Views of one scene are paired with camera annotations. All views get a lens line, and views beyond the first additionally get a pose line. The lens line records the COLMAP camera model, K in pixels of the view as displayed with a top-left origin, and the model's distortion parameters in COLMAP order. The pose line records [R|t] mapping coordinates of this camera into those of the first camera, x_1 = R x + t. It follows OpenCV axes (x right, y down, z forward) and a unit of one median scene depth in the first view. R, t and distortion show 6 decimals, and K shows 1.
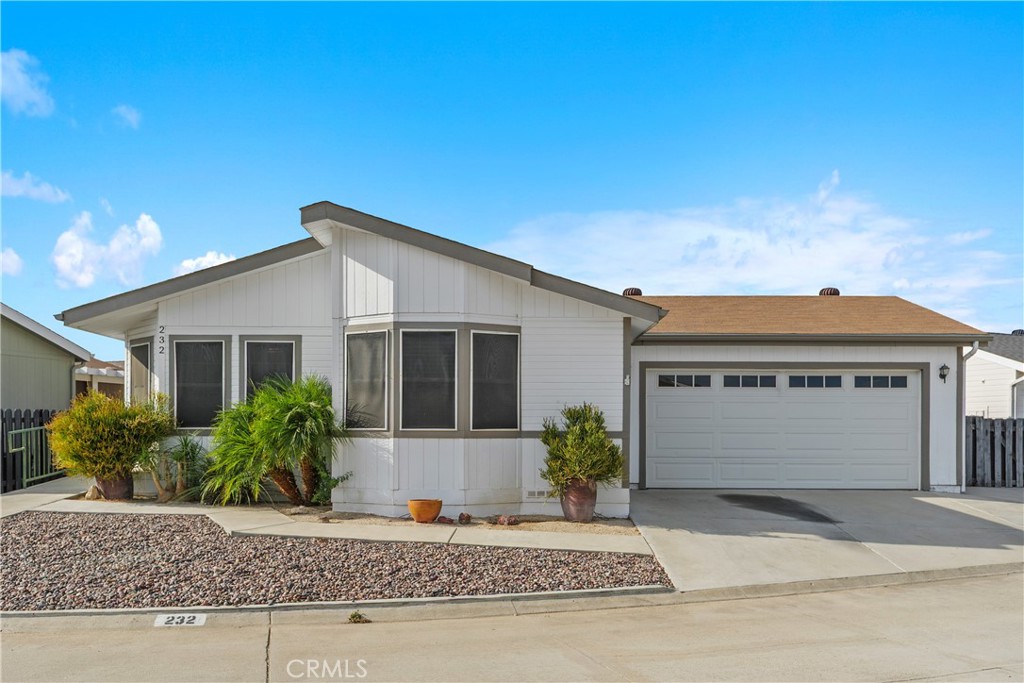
lens RADIAL K [[862.1, 0, 511.6], [0, 862.1, 407.6], [0, 0, 1]] dist [-0.007923, -0.006453]
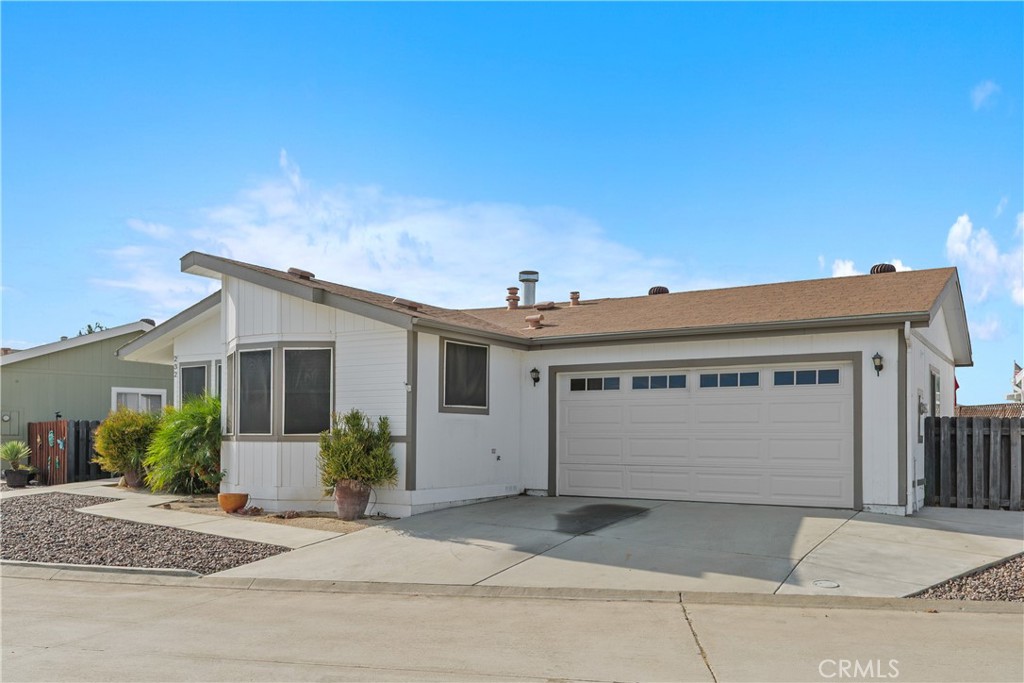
lens RADIAL K [[854.4, 0, 514.8], [0, 854.4, 401.7], [0, 0, 1]] dist [0.004957, 0.005002]
pose [[0.851533, -0.022450, -0.523820, 0.783577], [0.011848, 0.999652, -0.023582, 0.012364], [0.524167, 0.013875, 0.851503, 0.185715]]
